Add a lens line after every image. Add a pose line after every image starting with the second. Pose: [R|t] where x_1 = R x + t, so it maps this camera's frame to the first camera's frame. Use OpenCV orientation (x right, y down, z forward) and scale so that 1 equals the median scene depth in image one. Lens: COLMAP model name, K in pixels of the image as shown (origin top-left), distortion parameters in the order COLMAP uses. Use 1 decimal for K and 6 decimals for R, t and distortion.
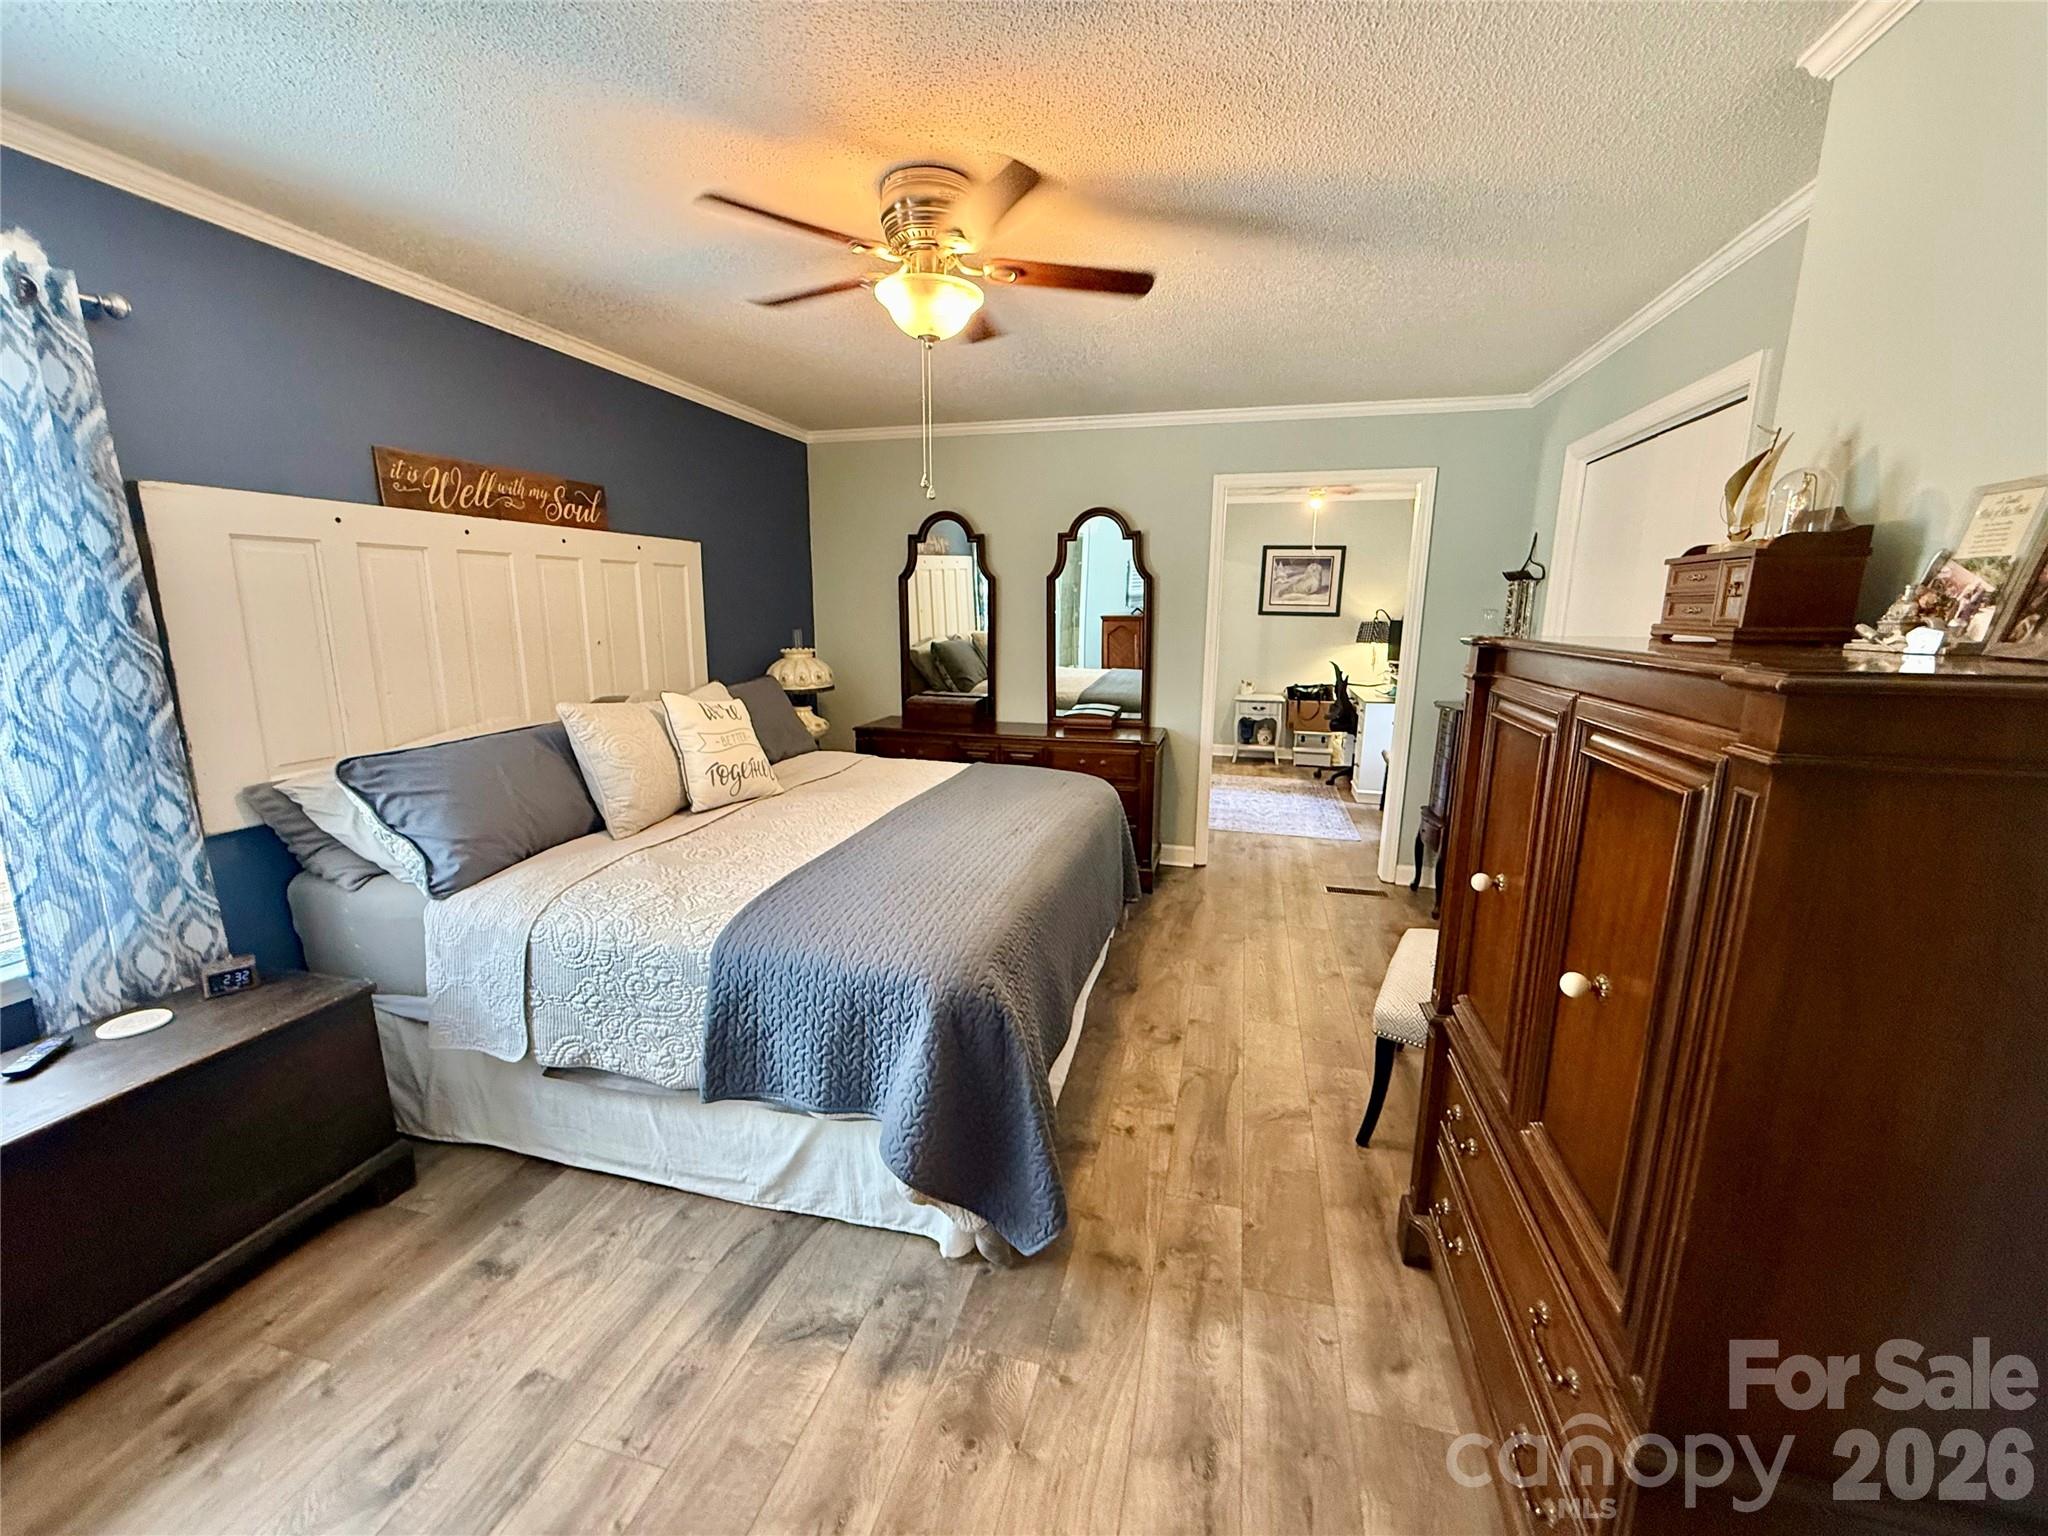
lens RADIAL K [[805.7, 0, 1031.7], [0, 805.7, 762.3], [0, 0, 1]] dist [0.000211, 0.000320]
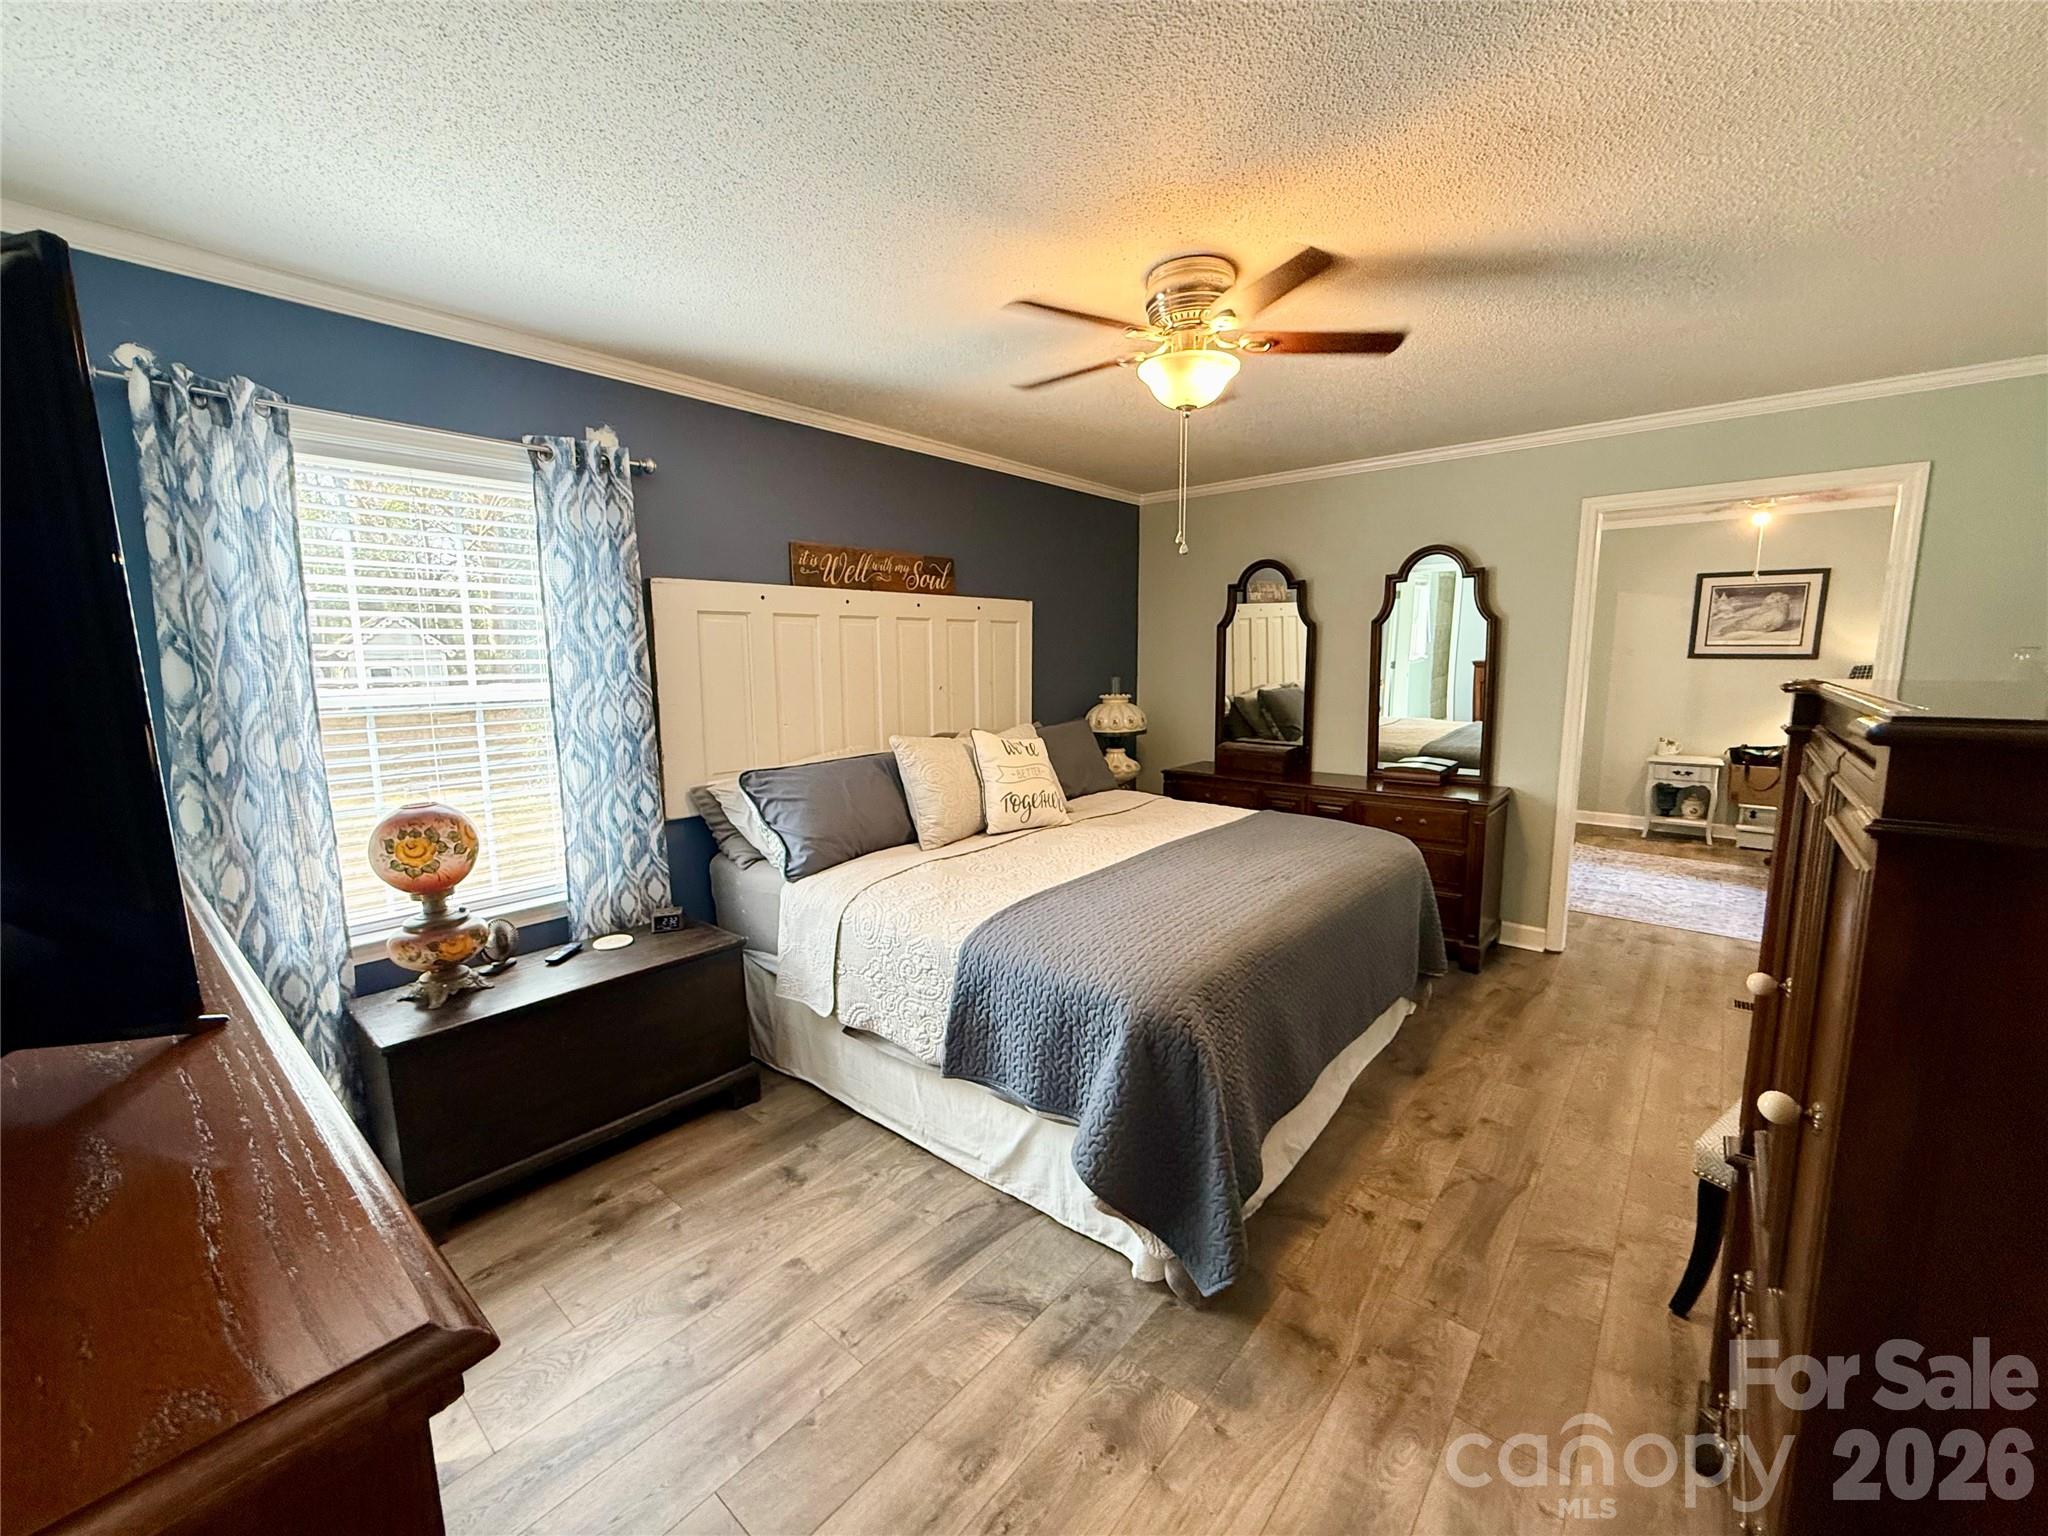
lens RADIAL K [[805.7, 0, 1031.7], [0, 805.7, 762.3], [0, 0, 1]] dist [0.000211, 0.000320]
pose [[0.906307, 0.042044, -0.420522, 0.159039], [-0.066701, 0.996798, -0.044092, 0.008802], [0.417322, 0.068010, 0.906210, -0.032803]]
